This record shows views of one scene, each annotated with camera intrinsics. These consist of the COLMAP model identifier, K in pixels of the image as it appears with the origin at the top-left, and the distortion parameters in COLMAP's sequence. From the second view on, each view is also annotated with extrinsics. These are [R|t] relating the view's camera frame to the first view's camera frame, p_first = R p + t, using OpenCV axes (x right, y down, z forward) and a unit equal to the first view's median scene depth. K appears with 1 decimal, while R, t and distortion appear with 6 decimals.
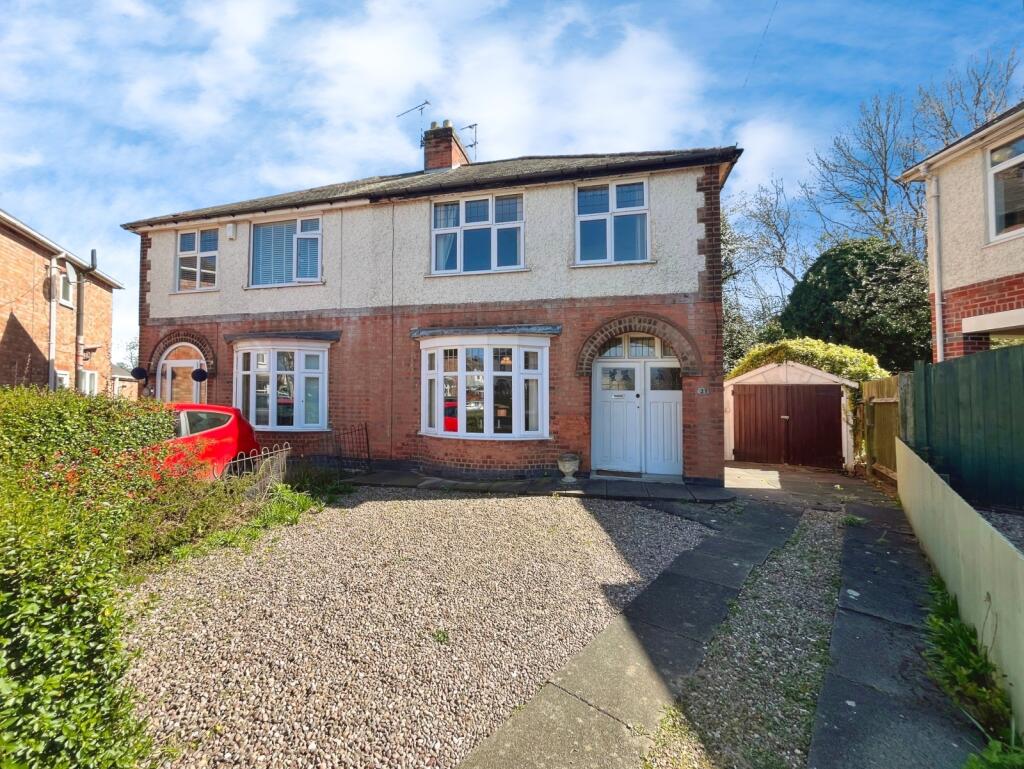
lens RADIAL K [[408.7, 0, 506.7], [0, 408.7, 378.0], [0, 0, 1]] dist [-0.000708, -0.000095]
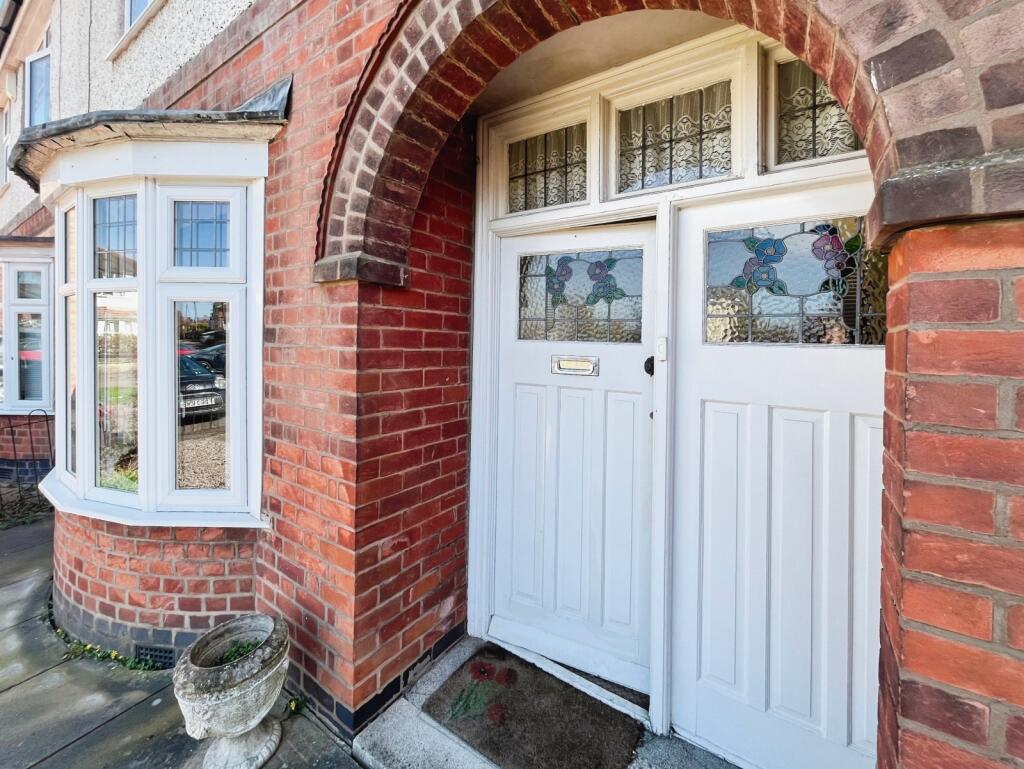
lens RADIAL K [[416.2, 0, 512.7], [0, 416.2, 343.0], [0, 0, 1]] dist [-0.000295, -0.000032]
pose [[0.937839, 0.003610, -0.347052, 0.349853], [0.014599, 0.998651, 0.049838, 0.018896], [0.346764, -0.051806, 0.936521, 0.803702]]
